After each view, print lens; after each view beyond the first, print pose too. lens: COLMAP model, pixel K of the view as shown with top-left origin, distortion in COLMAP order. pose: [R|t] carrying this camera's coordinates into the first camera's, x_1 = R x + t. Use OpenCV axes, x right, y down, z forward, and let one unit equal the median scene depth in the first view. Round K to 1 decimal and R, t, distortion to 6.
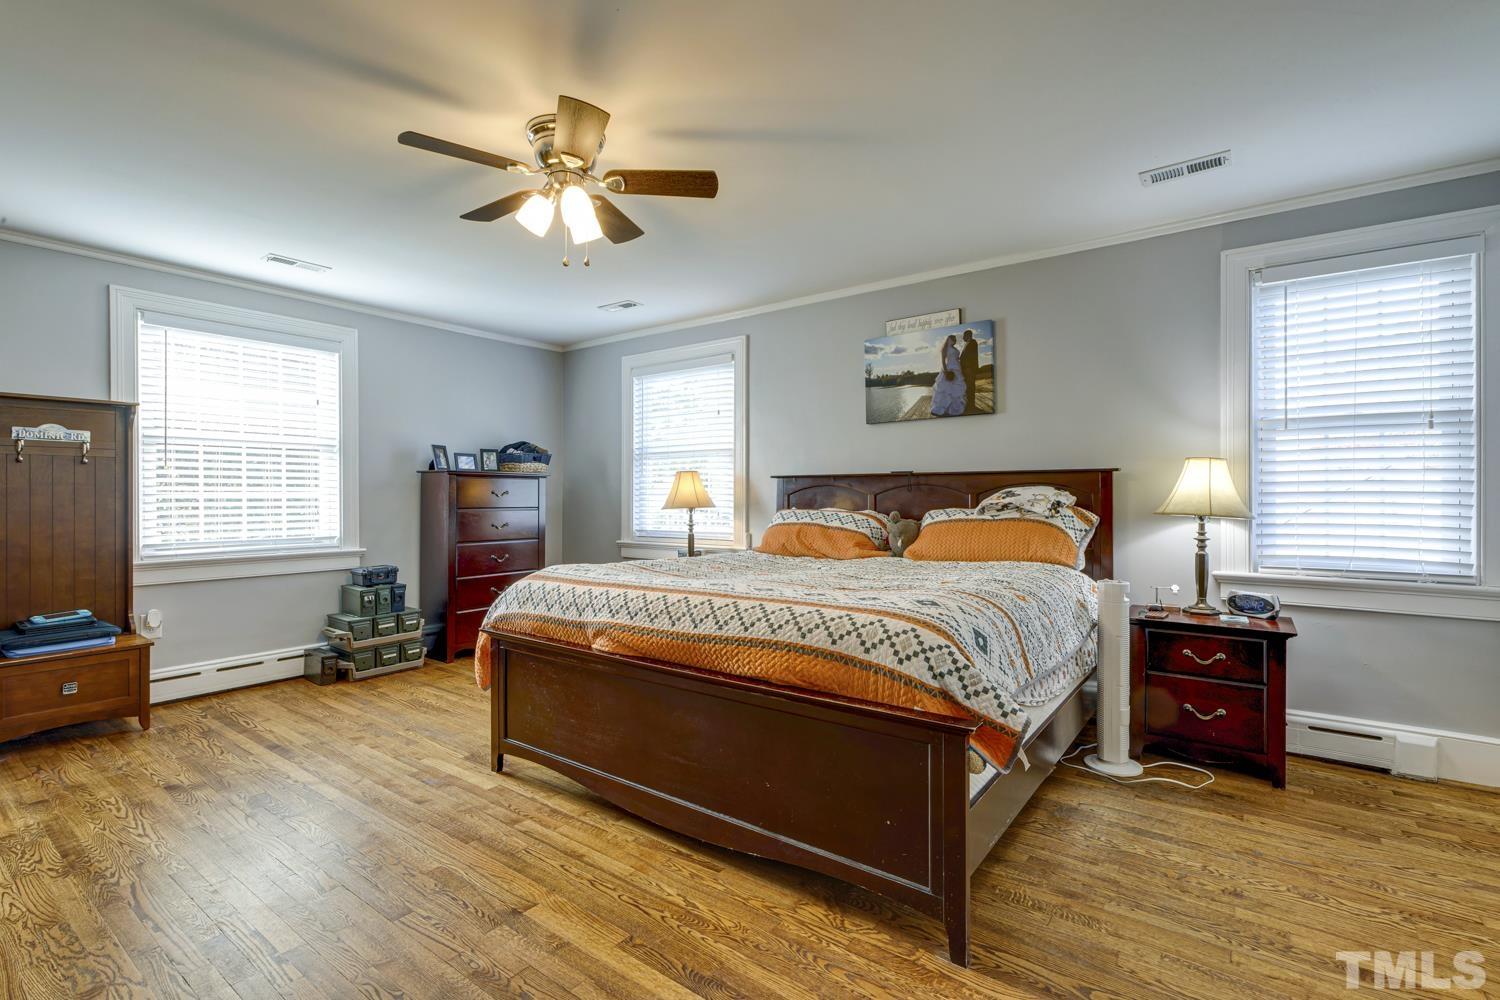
lens RADIAL K [[680.9, 0, 737.7], [0, 680.9, 500.5], [0, 0, 1]] dist [-0.010537, 0.001164]
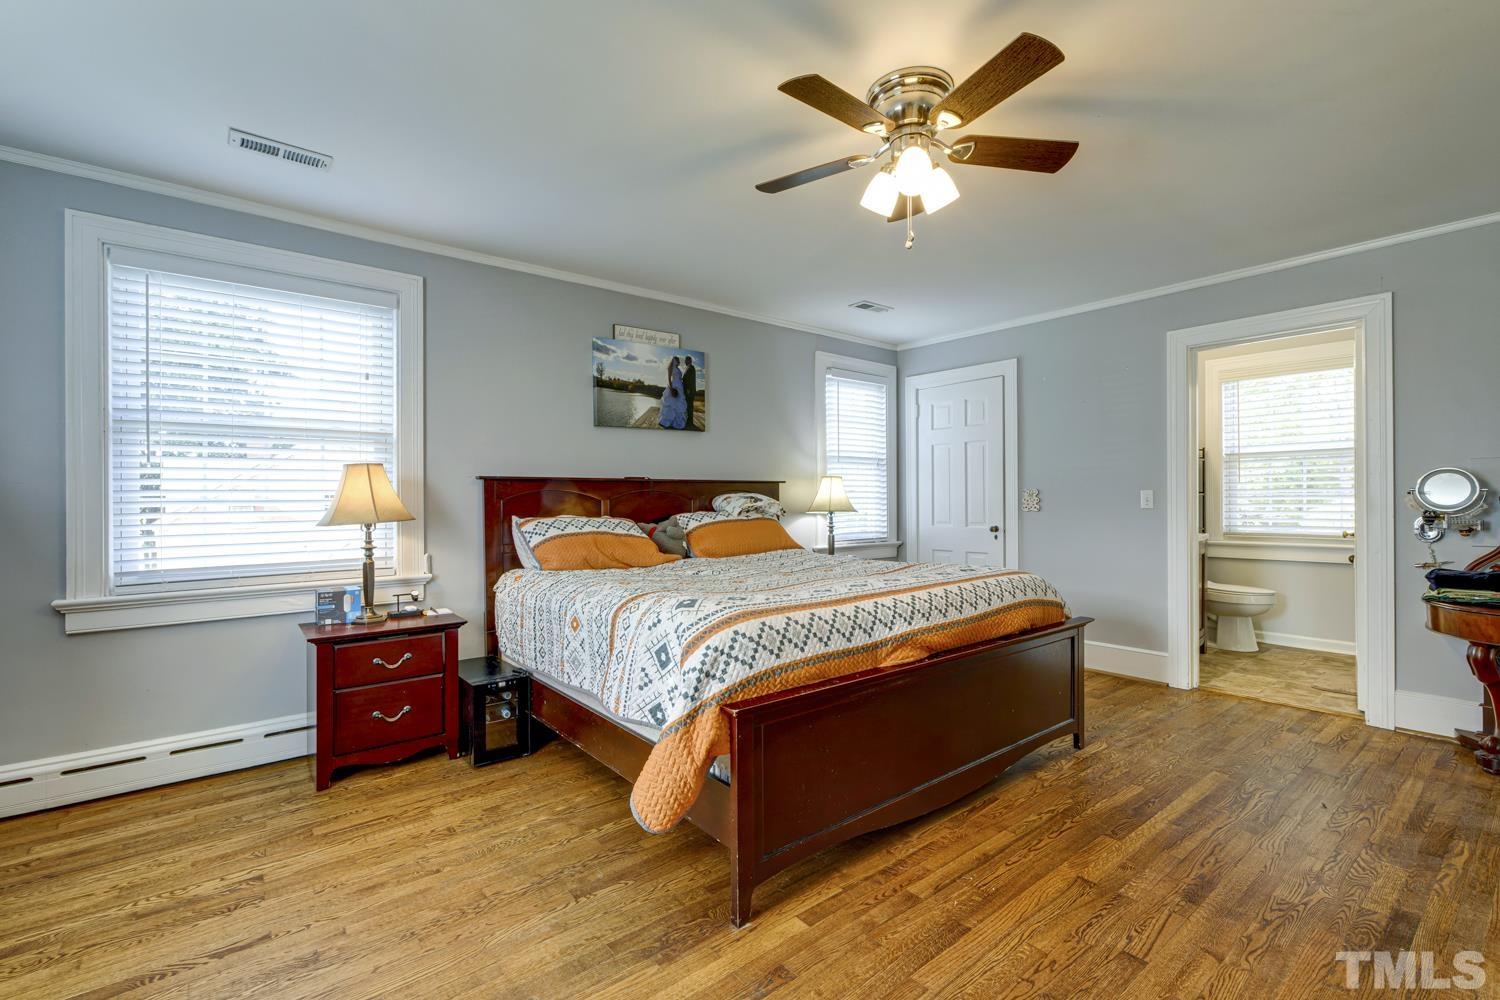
lens RADIAL K [[680.9, 0, 737.7], [0, 680.9, 500.5], [0, 0, 1]] dist [-0.010537, 0.001164]
pose [[0.241392, 0.003180, 0.970423, -0.739693], [0.017390, 0.999820, -0.007602, 0.002640], [-0.970272, 0.018711, 0.241293, 0.635113]]
